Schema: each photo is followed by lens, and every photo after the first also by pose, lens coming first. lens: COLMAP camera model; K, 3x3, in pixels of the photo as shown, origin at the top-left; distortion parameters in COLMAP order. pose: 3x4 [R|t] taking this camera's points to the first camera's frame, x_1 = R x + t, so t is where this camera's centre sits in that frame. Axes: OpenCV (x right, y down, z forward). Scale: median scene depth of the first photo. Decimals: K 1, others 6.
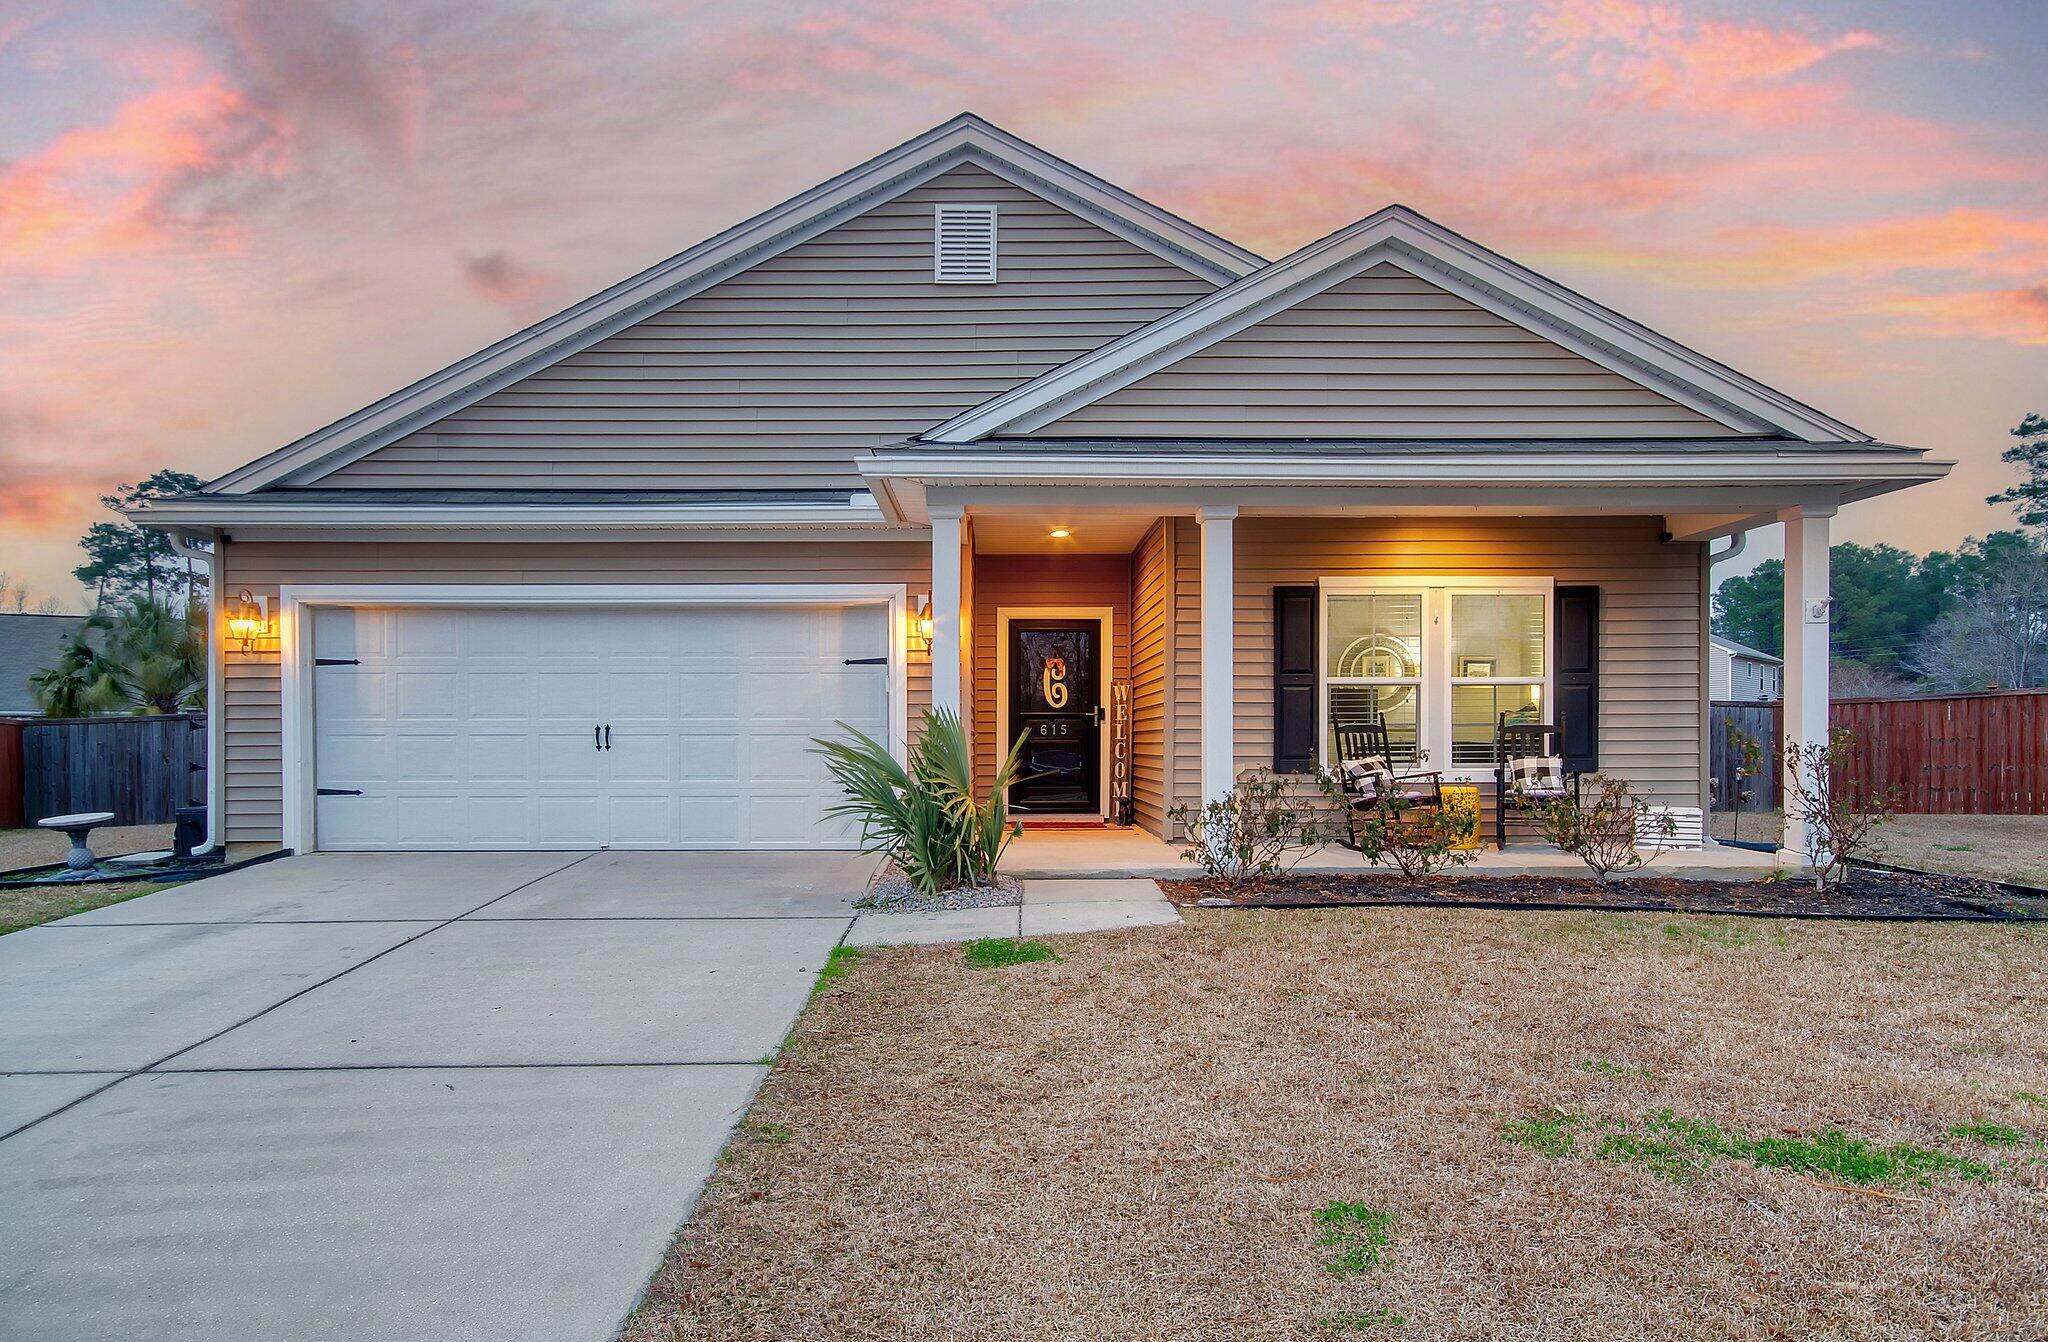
lens RADIAL K [[1202.7, 0, 1076.7], [0, 1202.7, 701.1], [0, 0, 1]] dist [0.007121, 0.001584]
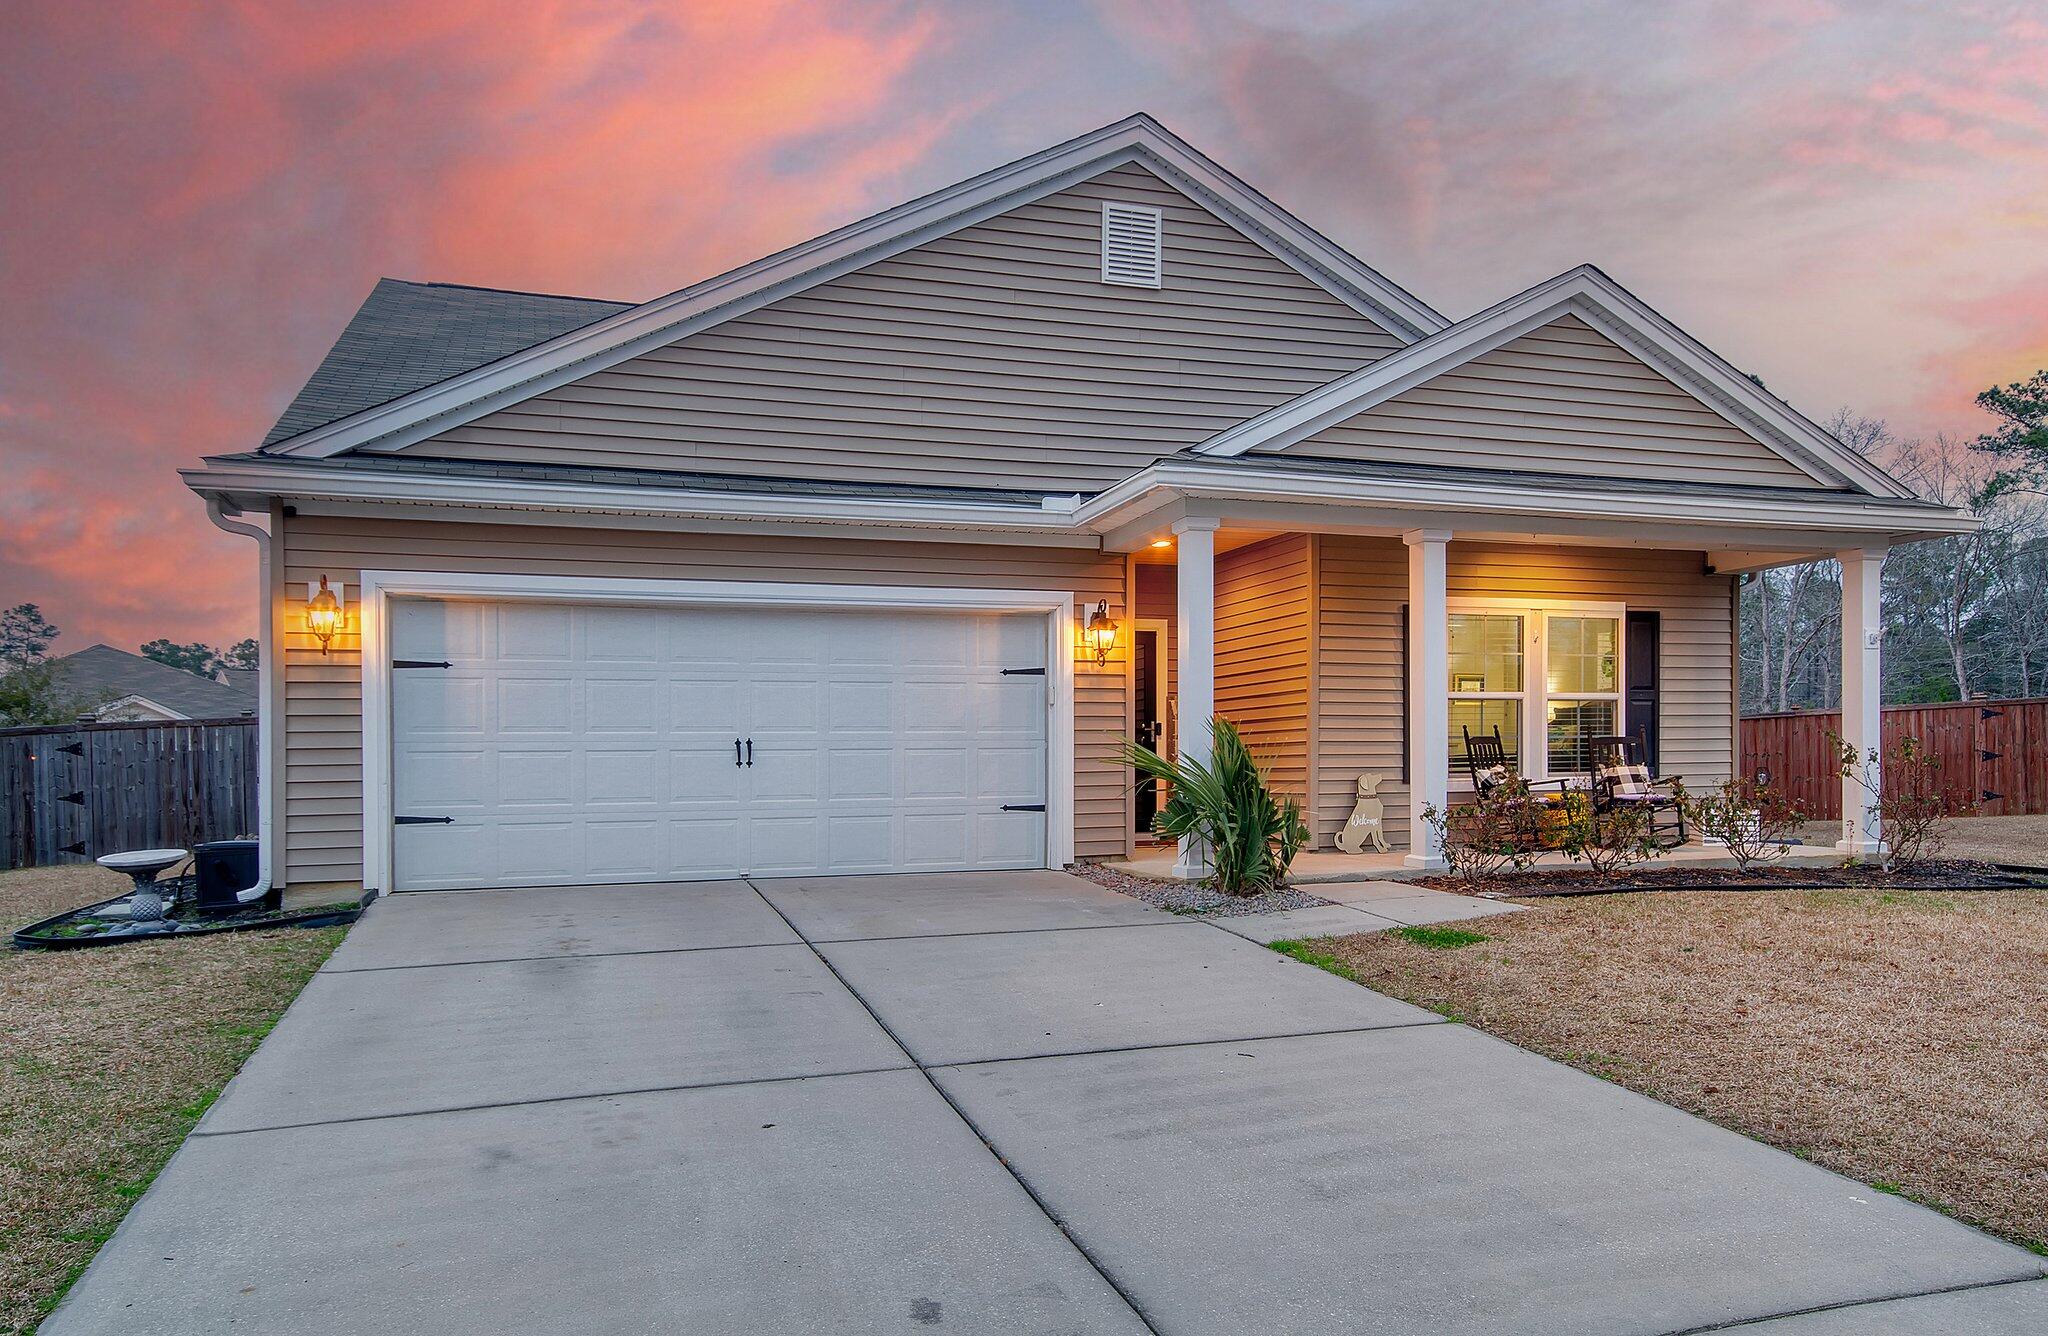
lens RADIAL K [[1462.4, 0, 974.3], [0, 1462.4, 727.7], [0, 0, 1]] dist [0.030021, -0.000240]
pose [[0.949235, 0.000558, 0.314568, -0.588286], [-0.000307, 1.000000, -0.000846, 0.012749], [-0.314568, 0.000706, 0.949235, -0.090818]]
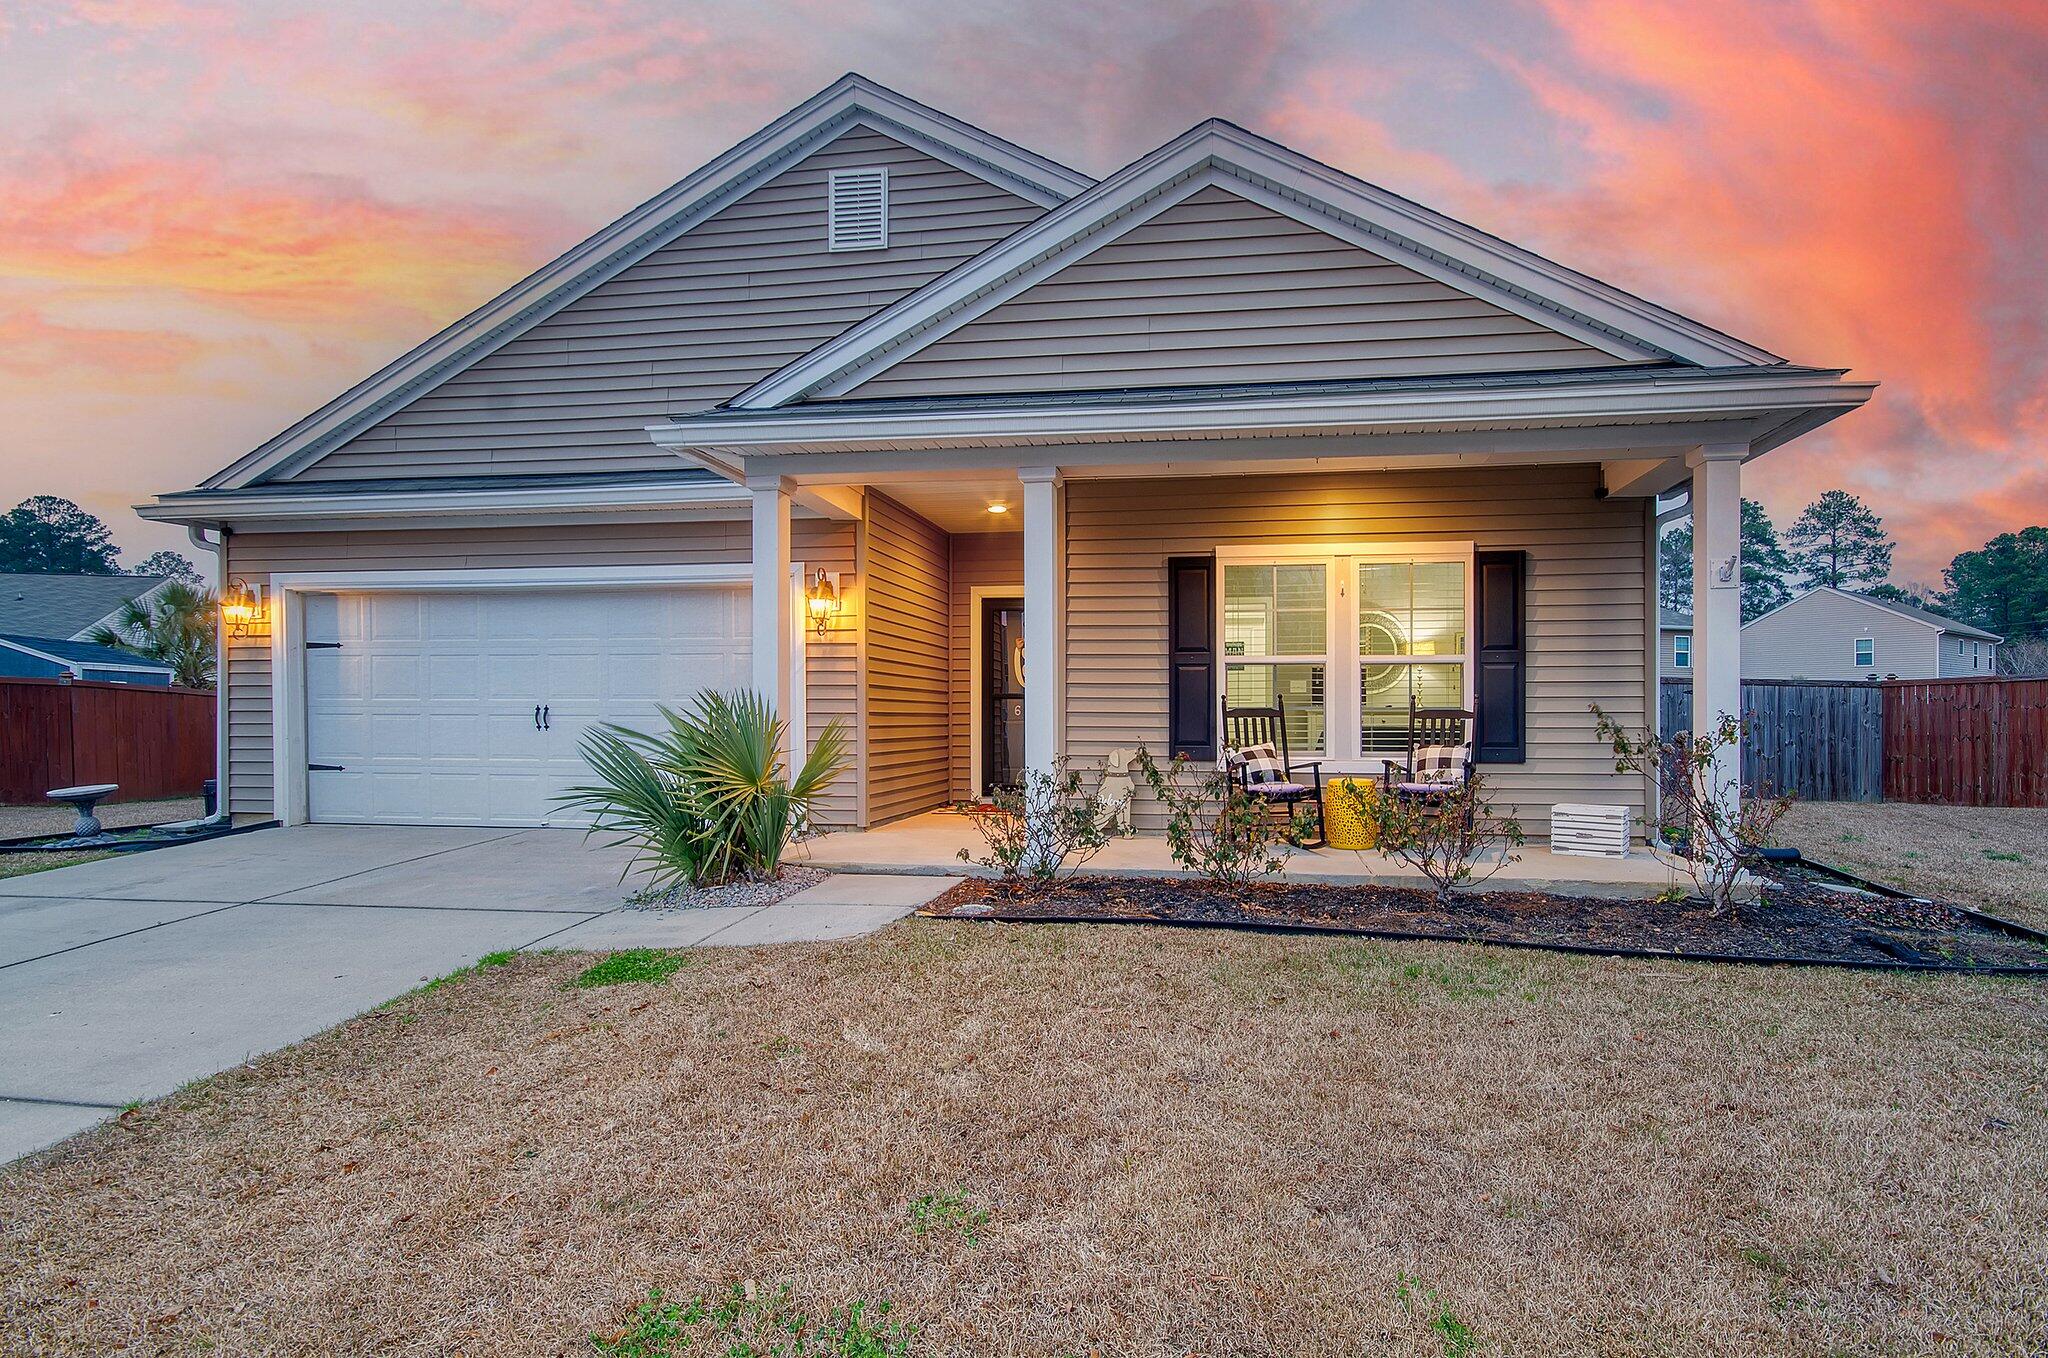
lens RADIAL K [[1073.9, 0, 1236.1], [0, 1073.9, 677.0], [0, 0, 1]] dist [-0.001363, -0.000069]
pose [[0.988705, -0.000641, -0.149875, 0.334754], [0.000438, 0.999999, -0.001388, -0.002761], [0.149876, 0.001307, 0.988704, 0.191601]]
